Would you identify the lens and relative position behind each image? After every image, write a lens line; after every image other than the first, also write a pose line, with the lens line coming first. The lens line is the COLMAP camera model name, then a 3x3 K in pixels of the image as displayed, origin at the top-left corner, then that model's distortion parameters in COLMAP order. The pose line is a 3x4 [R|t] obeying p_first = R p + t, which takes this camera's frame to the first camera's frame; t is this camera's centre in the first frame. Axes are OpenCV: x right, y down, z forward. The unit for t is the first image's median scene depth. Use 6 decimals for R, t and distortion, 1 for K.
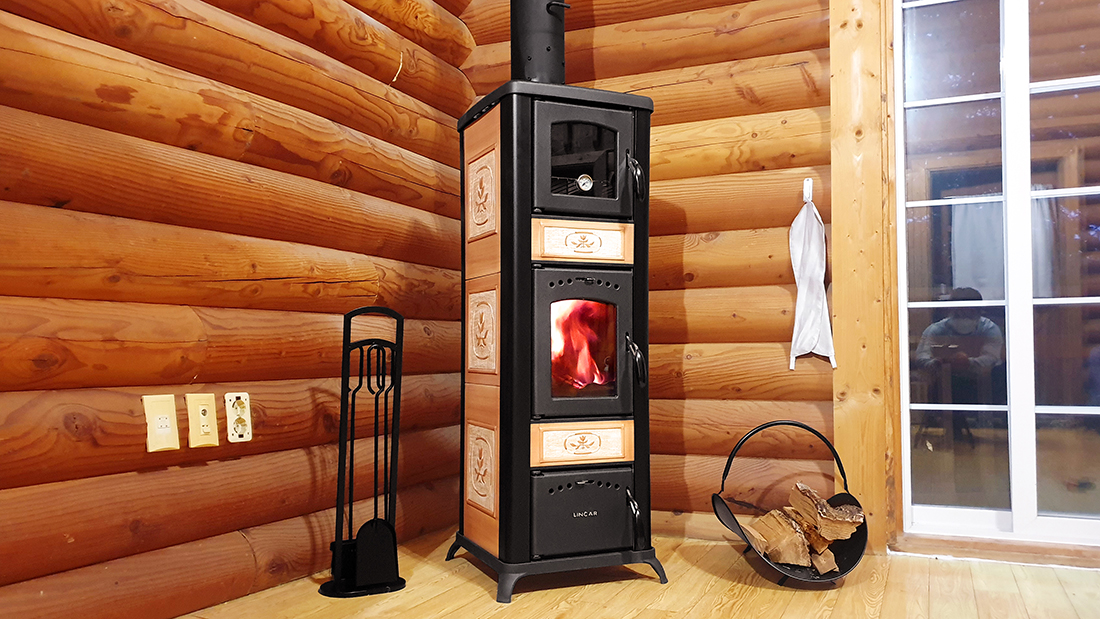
lens RADIAL K [[851.8, 0, 550.0], [0, 851.8, 309.5], [0, 0, 1]] dist [0.086835, -0.125718]
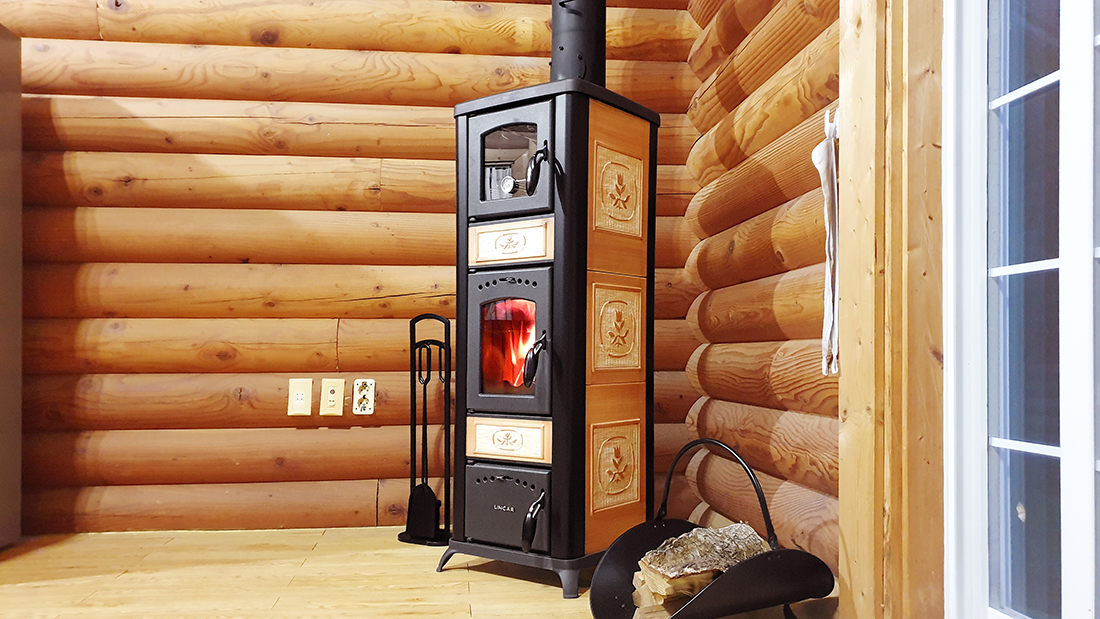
lens RADIAL K [[851.8, 0, 550.0], [0, 851.8, 309.5], [0, 0, 1]] dist [0.086835, -0.125718]
pose [[0.516156, -0.038227, -0.855641, 0.880752], [0.045847, 0.998804, -0.016967, 0.019058], [0.855266, -0.030471, 0.517292, 0.485408]]
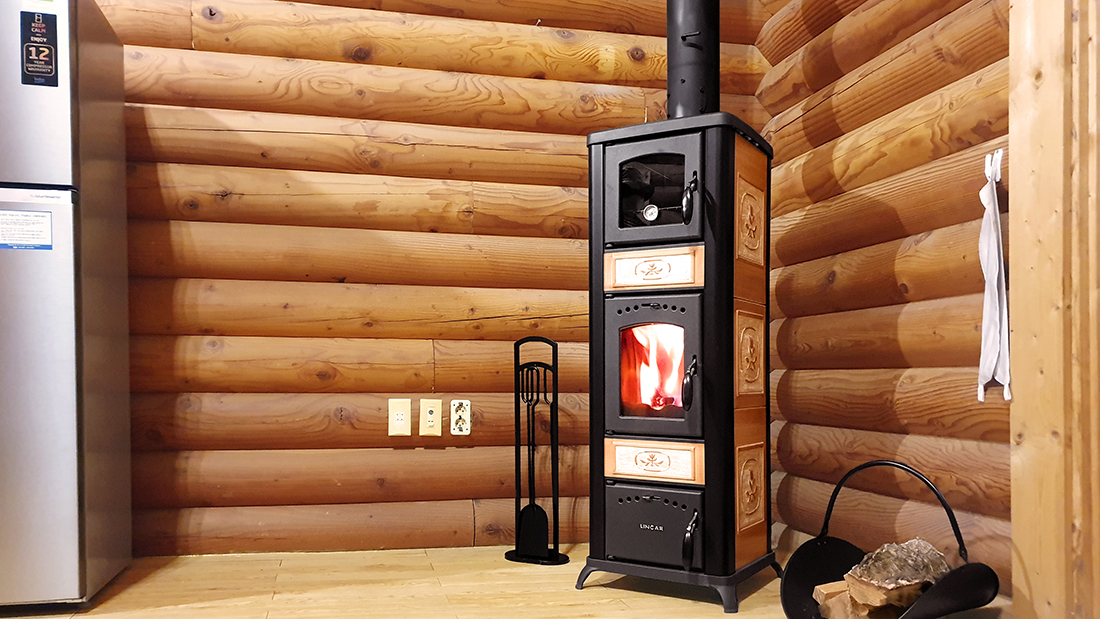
lens RADIAL K [[861.7, 0, 551.9], [0, 861.7, 335.0], [0, 0, 1]] dist [0.090241, -0.138235]
pose [[0.601188, -0.024975, -0.798717, 0.765047], [0.031316, 0.999480, -0.007681, 0.005073], [0.798494, -0.020395, 0.601658, 0.244644]]
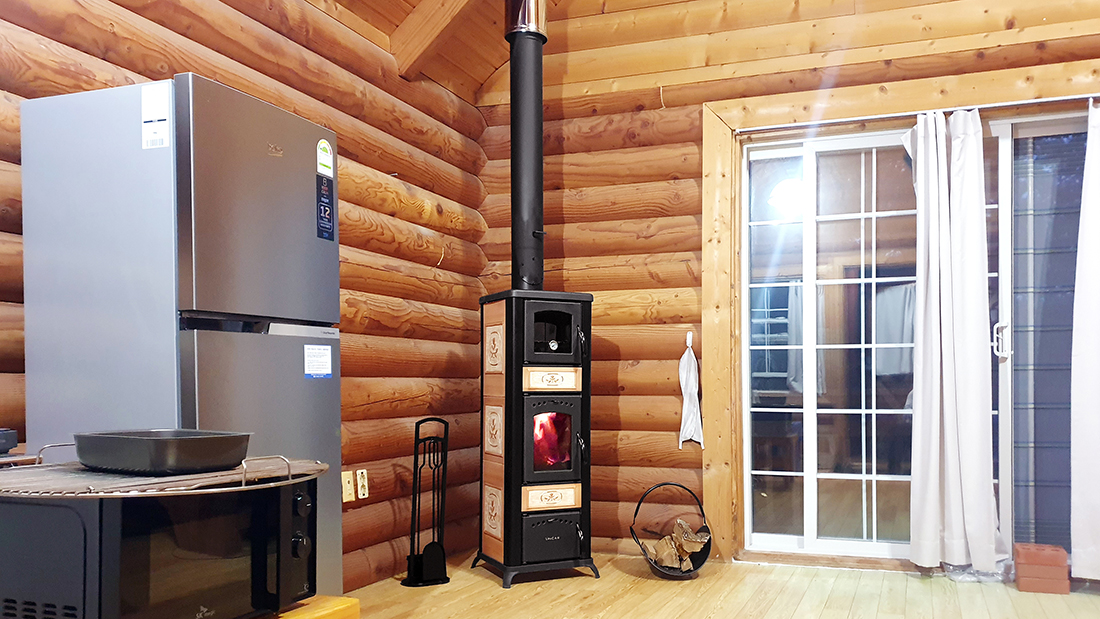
lens RADIAL K [[883.2, 0, 550.0], [0, 883.2, 309.5], [0, 0, 1]] dist [0.058808, -0.009815]
pose [[0.997218, 0.013588, 0.073287, -0.100437], [-0.011370, 0.999467, -0.030596, -0.158301], [-0.073664, 0.029678, 0.996841, -0.748763]]
